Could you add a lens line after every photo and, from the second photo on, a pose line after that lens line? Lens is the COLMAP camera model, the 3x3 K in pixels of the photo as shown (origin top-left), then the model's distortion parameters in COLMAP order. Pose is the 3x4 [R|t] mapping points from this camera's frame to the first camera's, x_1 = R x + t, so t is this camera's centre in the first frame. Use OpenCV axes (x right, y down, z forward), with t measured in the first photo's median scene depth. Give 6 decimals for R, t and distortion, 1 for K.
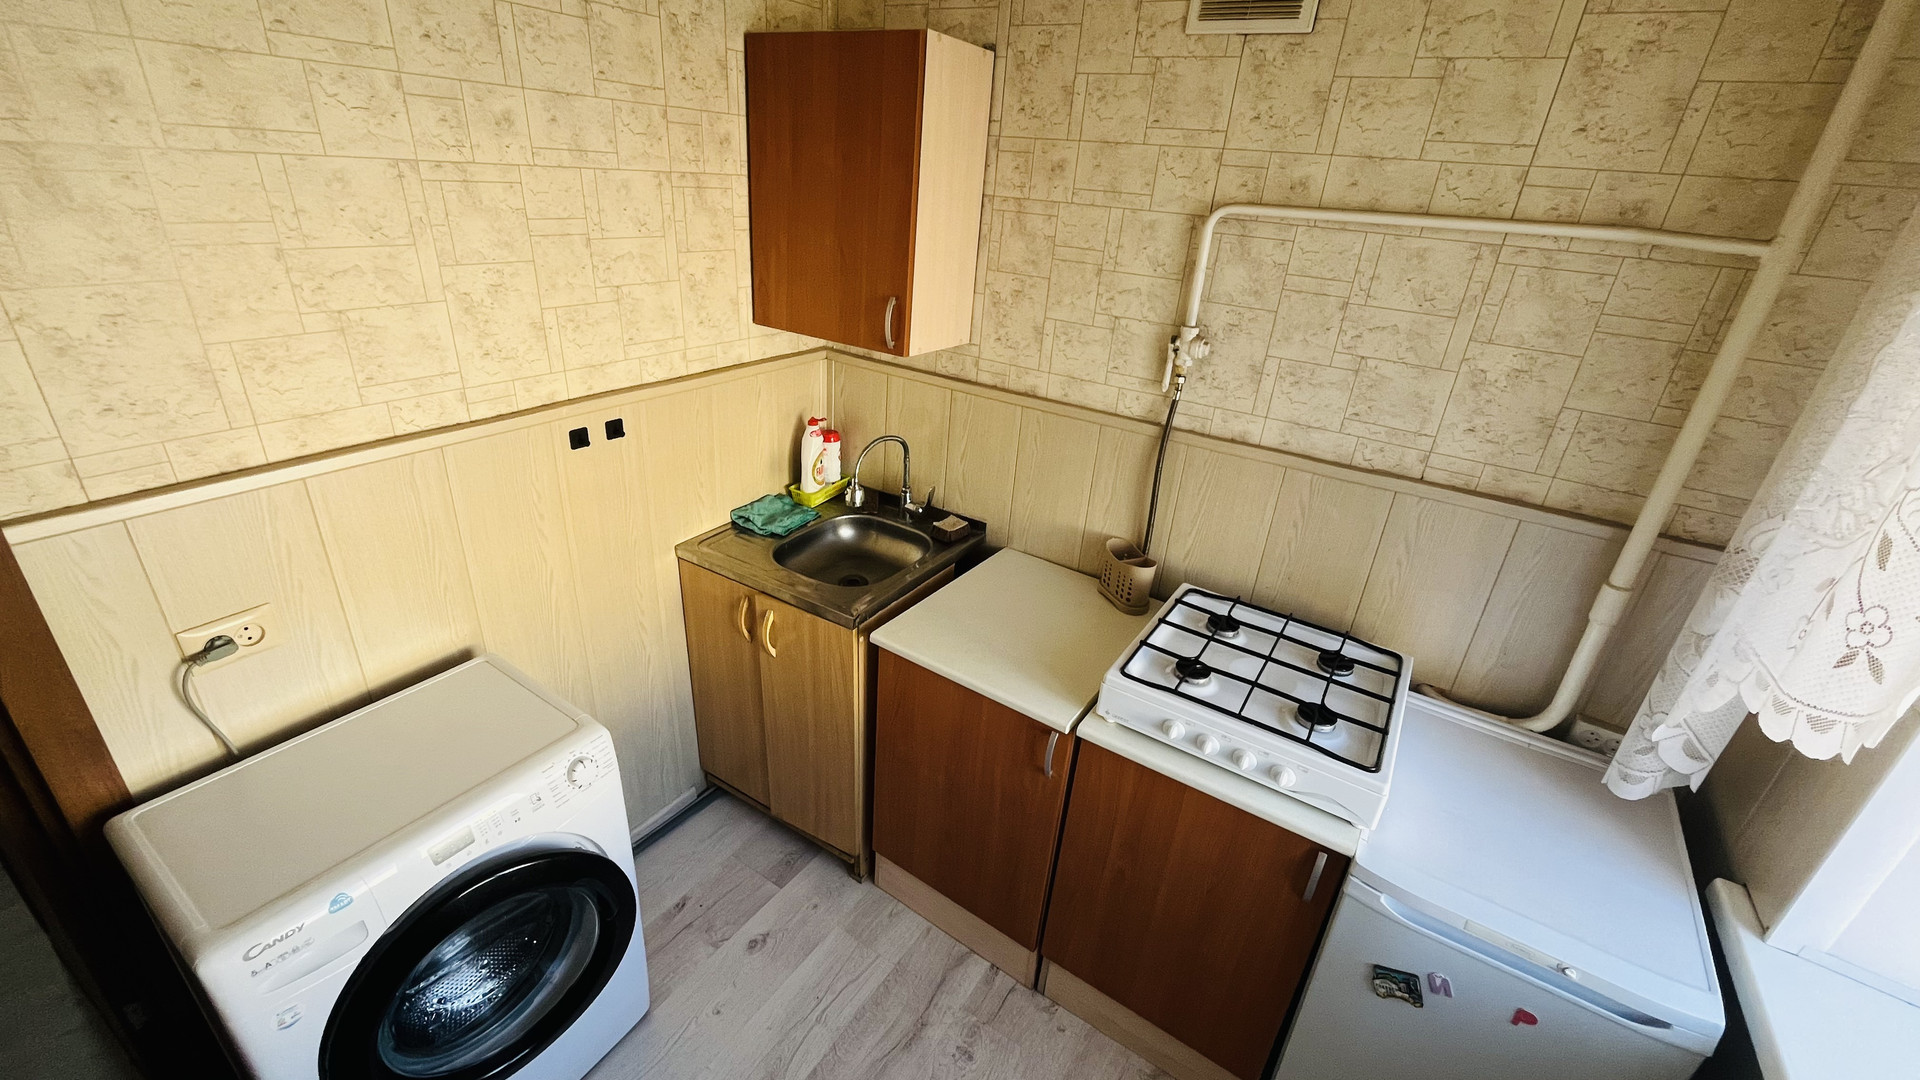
lens RADIAL K [[774.6, 0, 951.1], [0, 774.6, 537.4], [0, 0, 1]] dist [-0.002104, -0.000447]
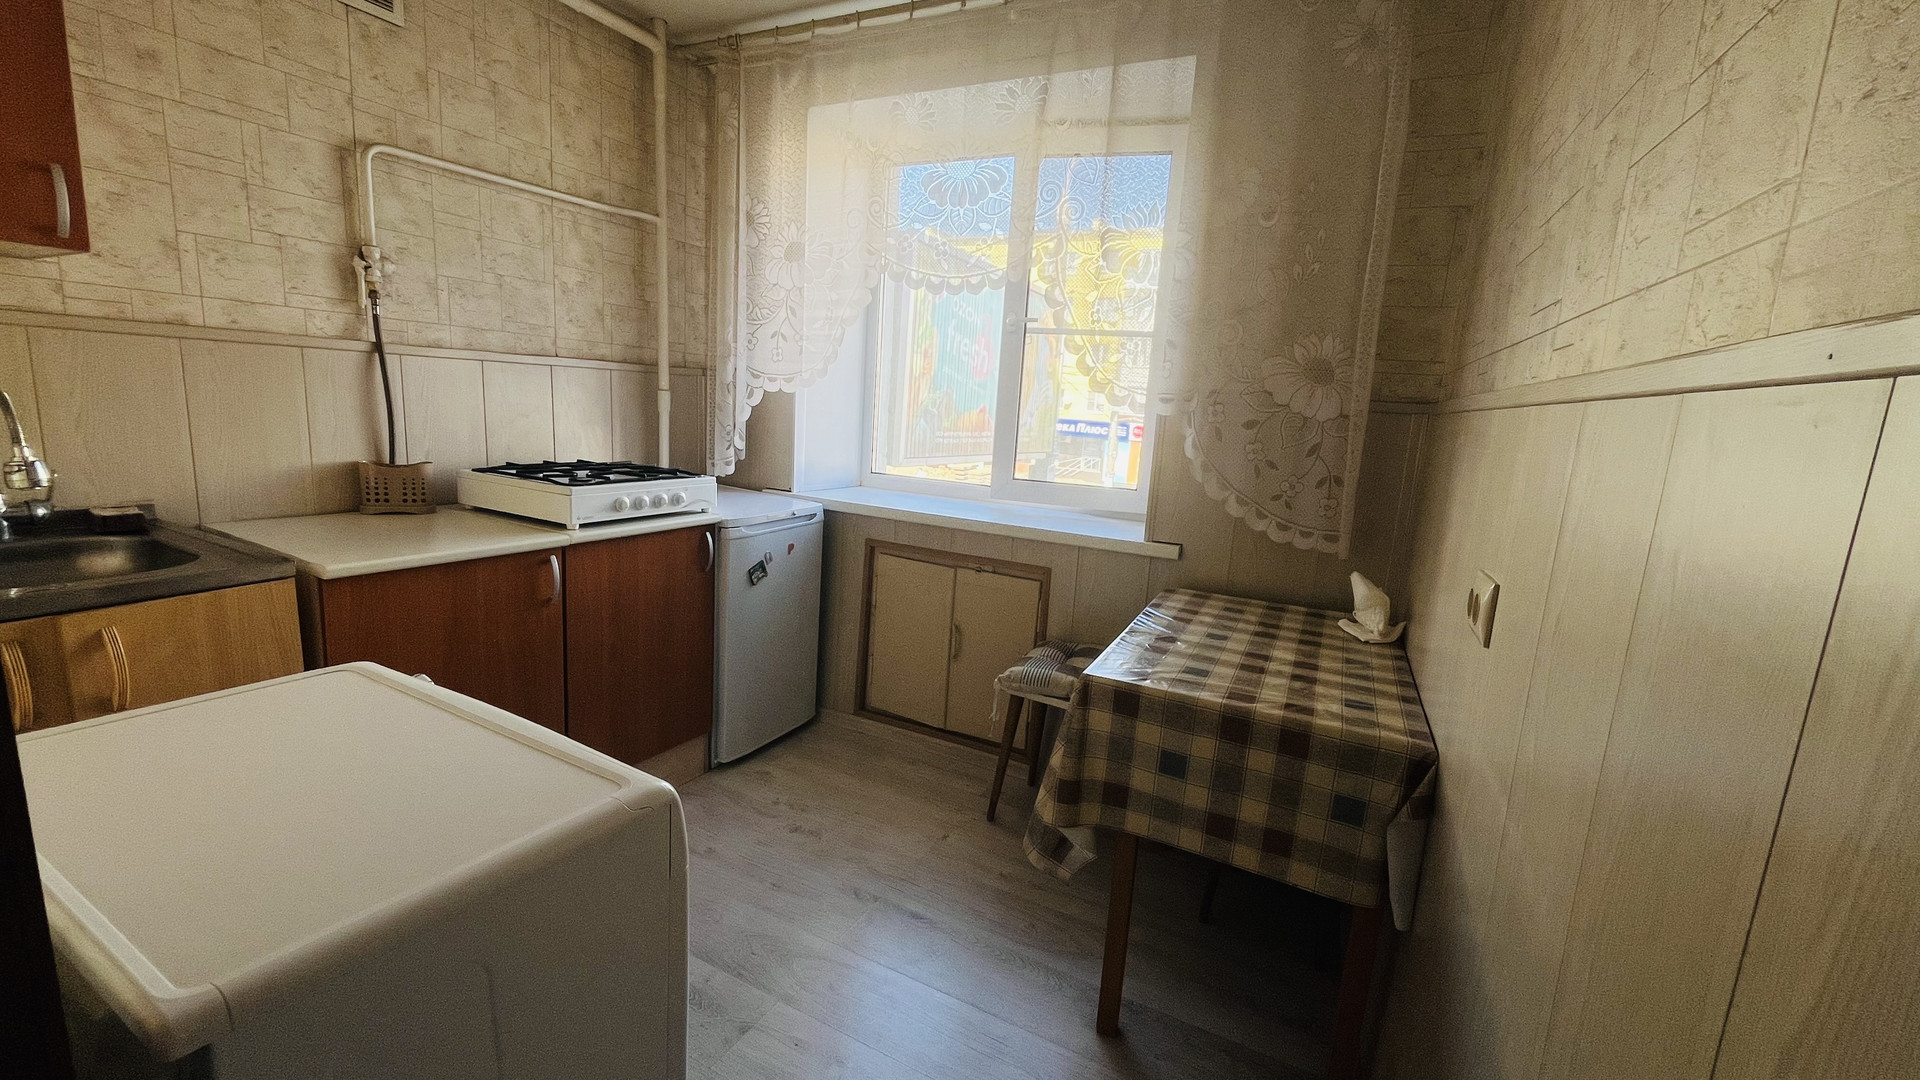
lens RADIAL K [[774.6, 0, 952.1], [0, 774.6, 535.5], [0, 0, 1]] dist [-0.002104, -0.000447]
pose [[-0.081972, -0.242631, 0.966649, -0.959527], [0.362166, 0.896356, 0.255699, 0.125583], [-0.928502, 0.371048, 0.014397, 0.349818]]
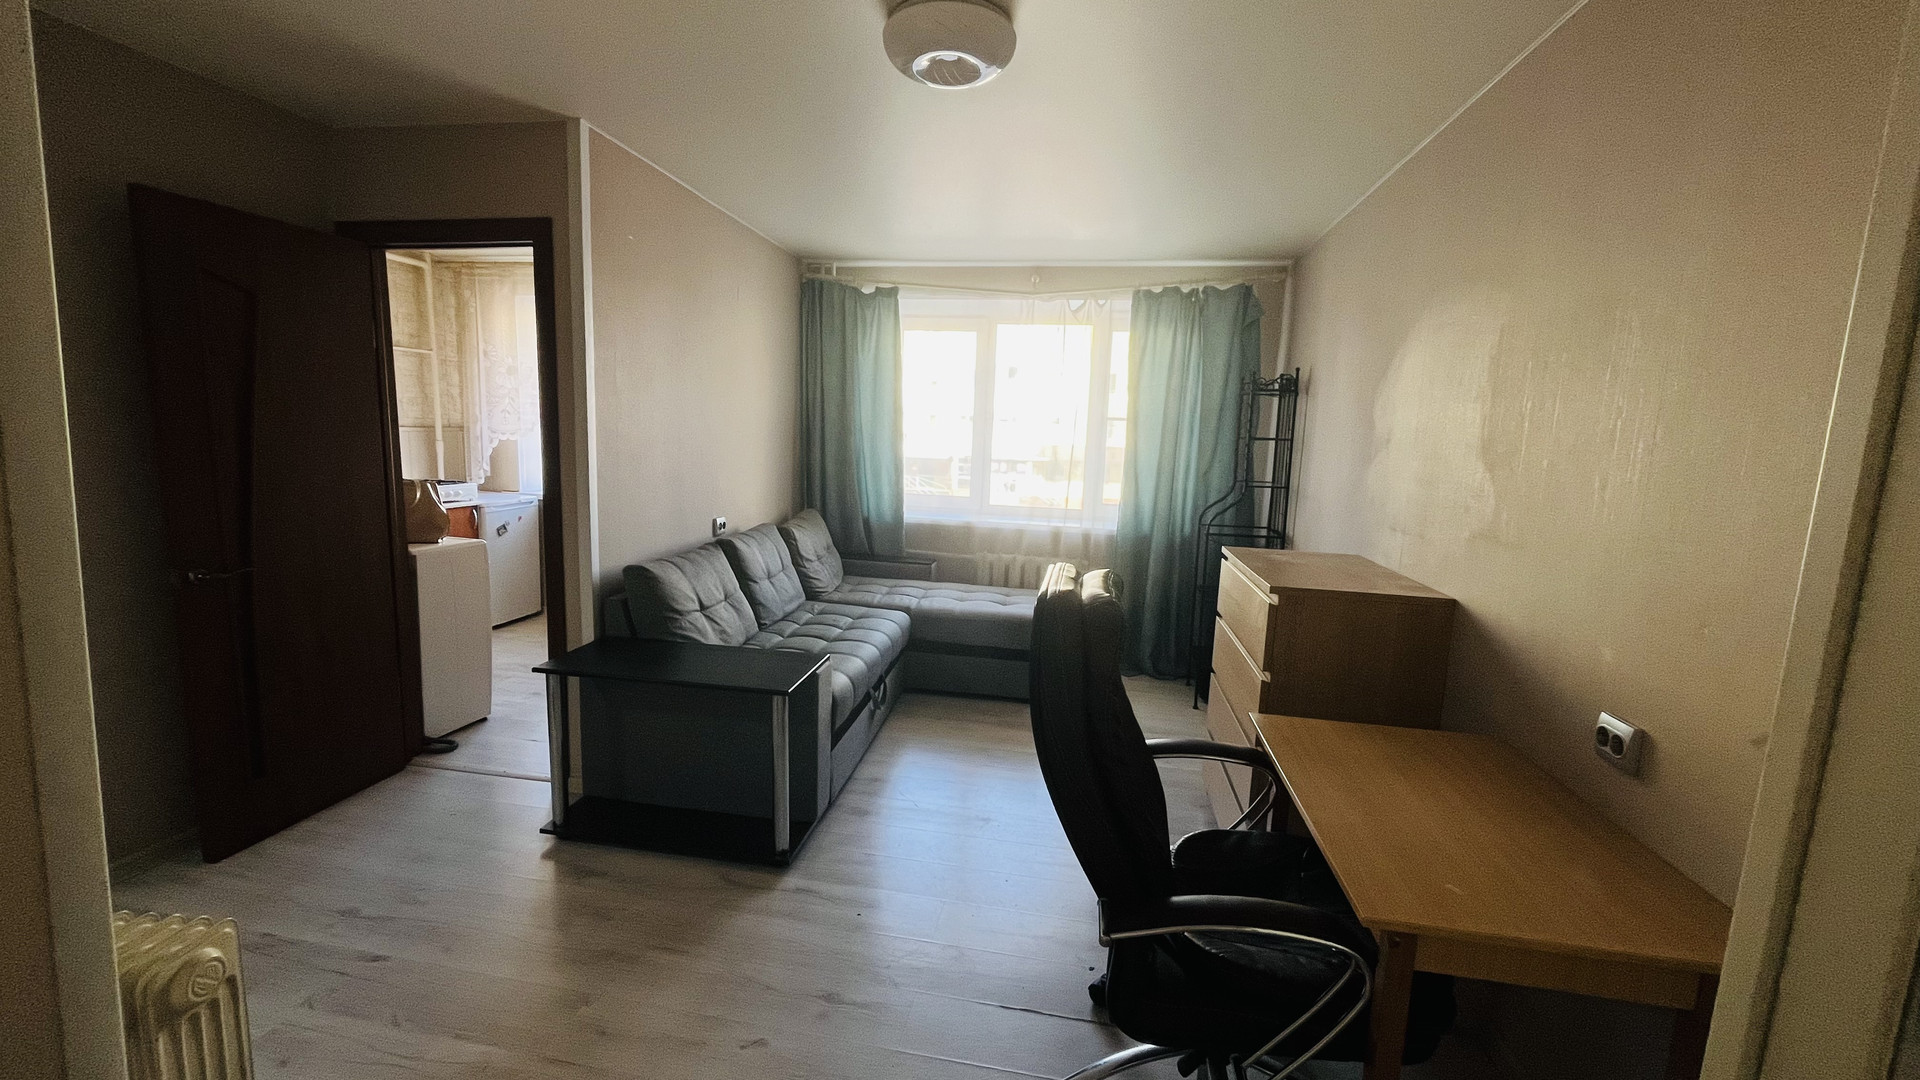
lens RADIAL K [[774.6, 0, 950.7], [0, 774.6, 534.3], [0, 0, 1]] dist [-0.002104, -0.000447]
pose [[-0.365253, -0.204823, 0.908095, -2.801254], [0.341184, 0.878161, 0.335302, 0.039776], [-0.866131, 0.432298, -0.250869, 0.009885]]
